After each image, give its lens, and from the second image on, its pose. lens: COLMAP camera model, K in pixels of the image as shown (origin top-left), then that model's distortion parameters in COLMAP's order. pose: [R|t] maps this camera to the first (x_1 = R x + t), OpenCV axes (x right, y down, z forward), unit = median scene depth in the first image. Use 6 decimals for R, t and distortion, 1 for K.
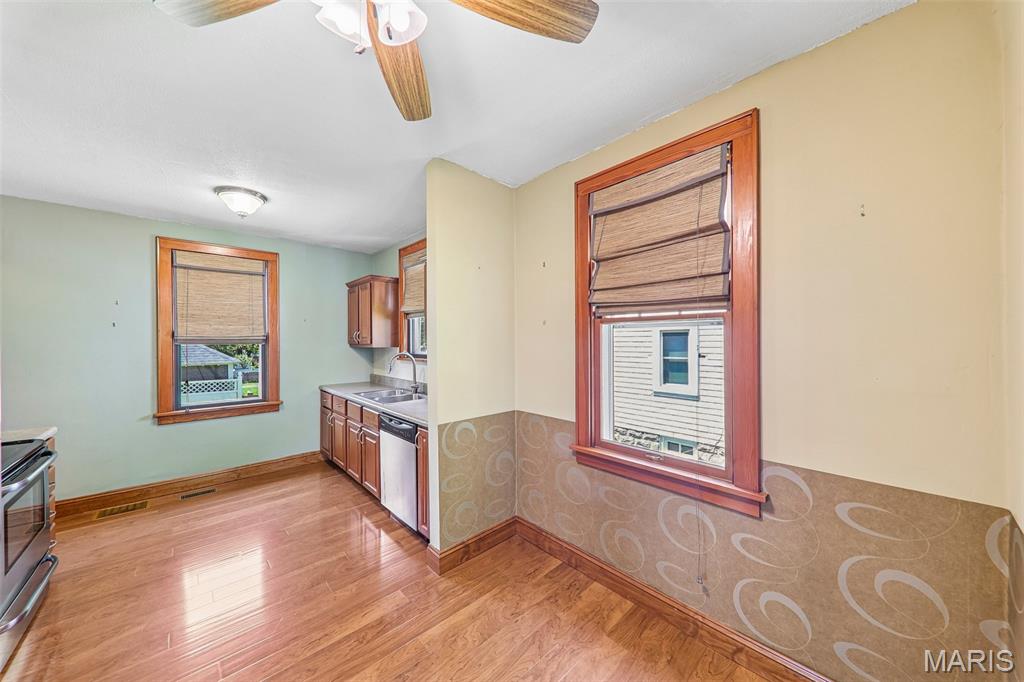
lens RADIAL K [[352.6, 0, 511.0], [0, 352.6, 341.7], [0, 0, 1]] dist [0.002193, -0.001643]
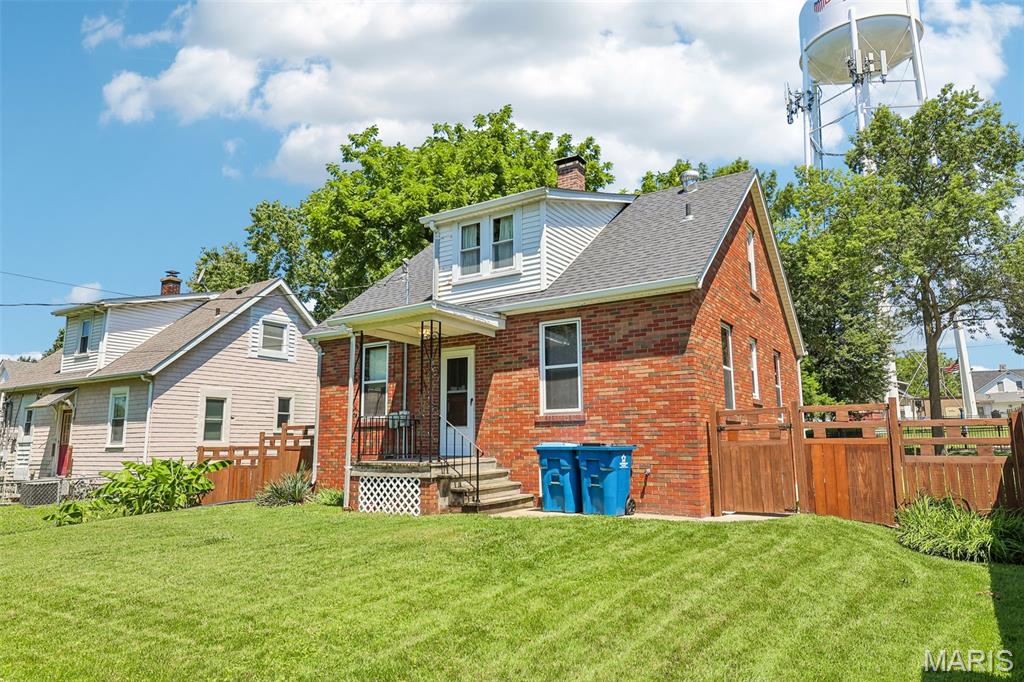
lens RADIAL K [[658.0, 0, 518.2], [0, 658.0, 338.9], [0, 0, 1]] dist [-0.006111, 0.031298]
pose [[-0.250502, 0.162561, 0.954370, -2.135408], [0.015138, 0.986339, -0.164033, 0.166185], [-0.967998, -0.026644, -0.249541, 0.532823]]
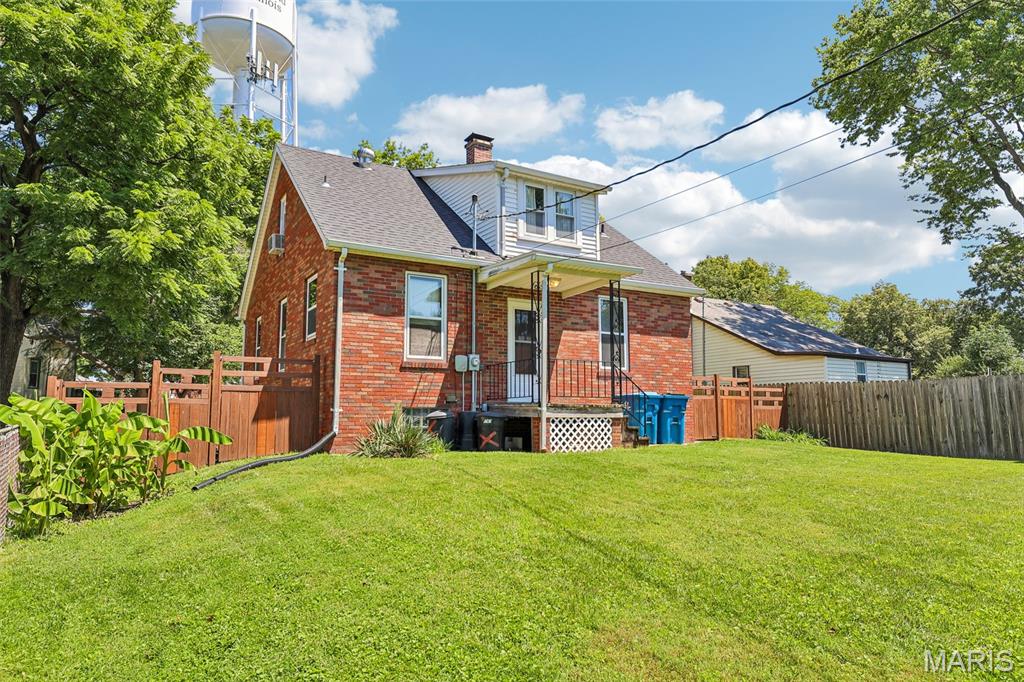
lens RADIAL K [[658.0, 0, 502.7], [0, 658.0, 342.8], [0, 0, 1]] dist [-0.006111, 0.031298]
pose [[-0.979194, 0.030401, 0.200635, -0.860863], [0.007876, 0.993663, -0.112126, 0.217378], [-0.202772, -0.108213, -0.973228, 1.889042]]
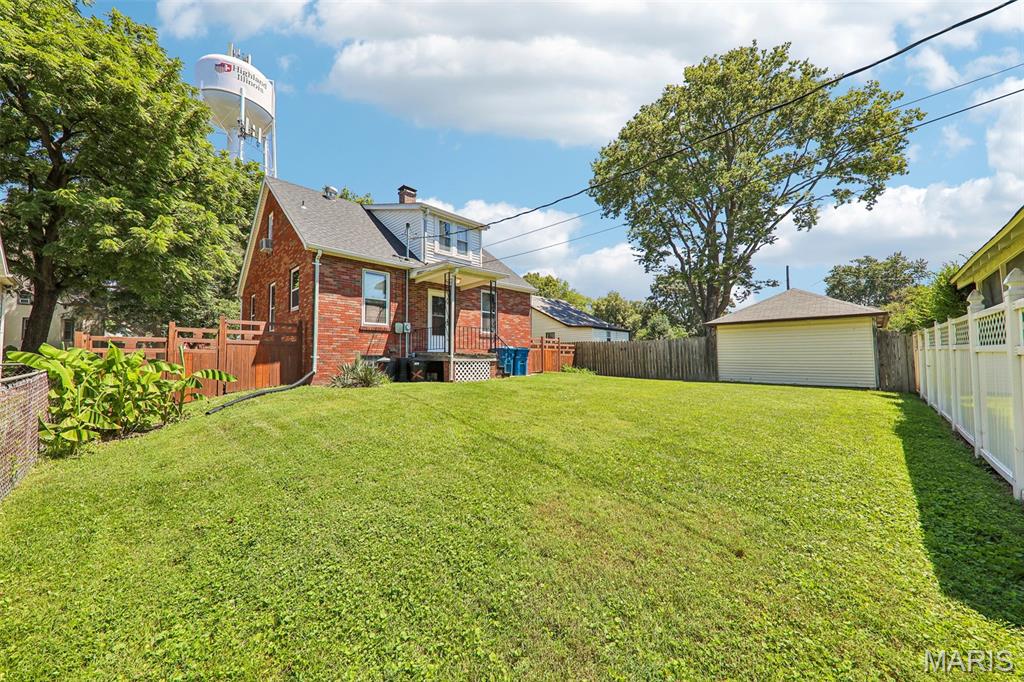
lens RADIAL K [[366.6, 0, 508.7], [0, 366.6, 341.9], [0, 0, 1]] dist [0.005234, -0.004239]
pose [[-0.998394, 0.009536, -0.055841, -0.792104], [0.012114, 0.998867, -0.046013, 0.213095], [0.055339, -0.046616, -0.997379, 1.808565]]
